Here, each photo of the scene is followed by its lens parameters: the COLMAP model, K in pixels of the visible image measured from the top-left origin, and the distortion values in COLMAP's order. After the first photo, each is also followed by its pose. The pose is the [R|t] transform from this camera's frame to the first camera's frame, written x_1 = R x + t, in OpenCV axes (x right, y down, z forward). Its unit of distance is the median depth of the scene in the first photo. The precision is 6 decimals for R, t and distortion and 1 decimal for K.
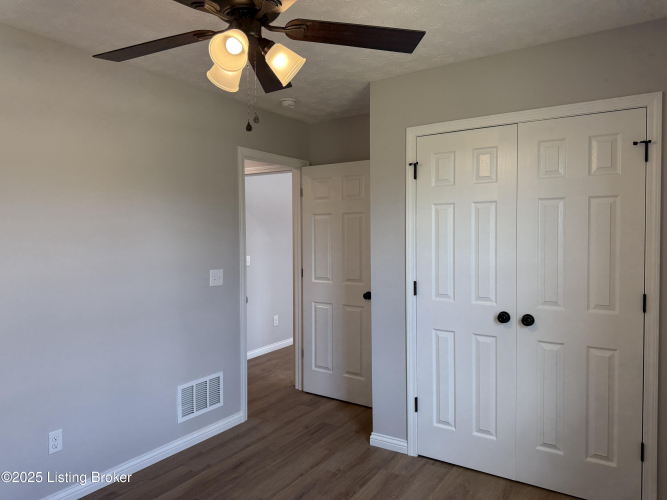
lens RADIAL K [[464.6, 0, 333.5], [0, 464.6, 250.0], [0, 0, 1]] dist [-0.001733, -0.000563]
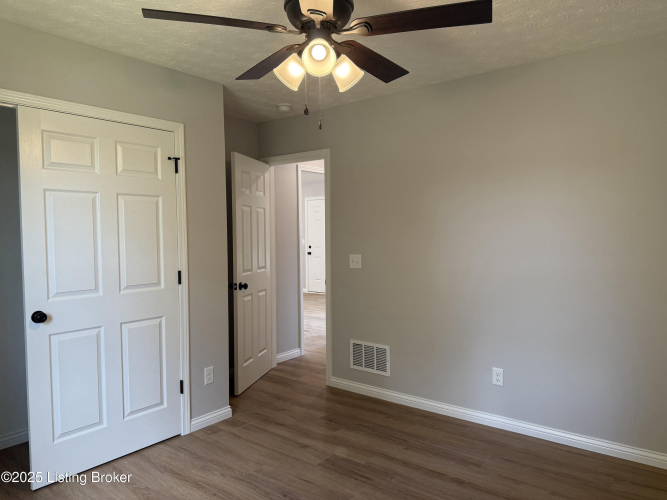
lens RADIAL K [[476.5, 0, 333.5], [0, 476.5, 250.0], [0, 0, 1]] dist [0.003808, 0.001348]
pose [[0.078995, -0.046707, 0.995780, -0.661990], [0.032028, 0.998505, 0.044294, -0.011429], [-0.996360, 0.028394, 0.080373, 0.421692]]
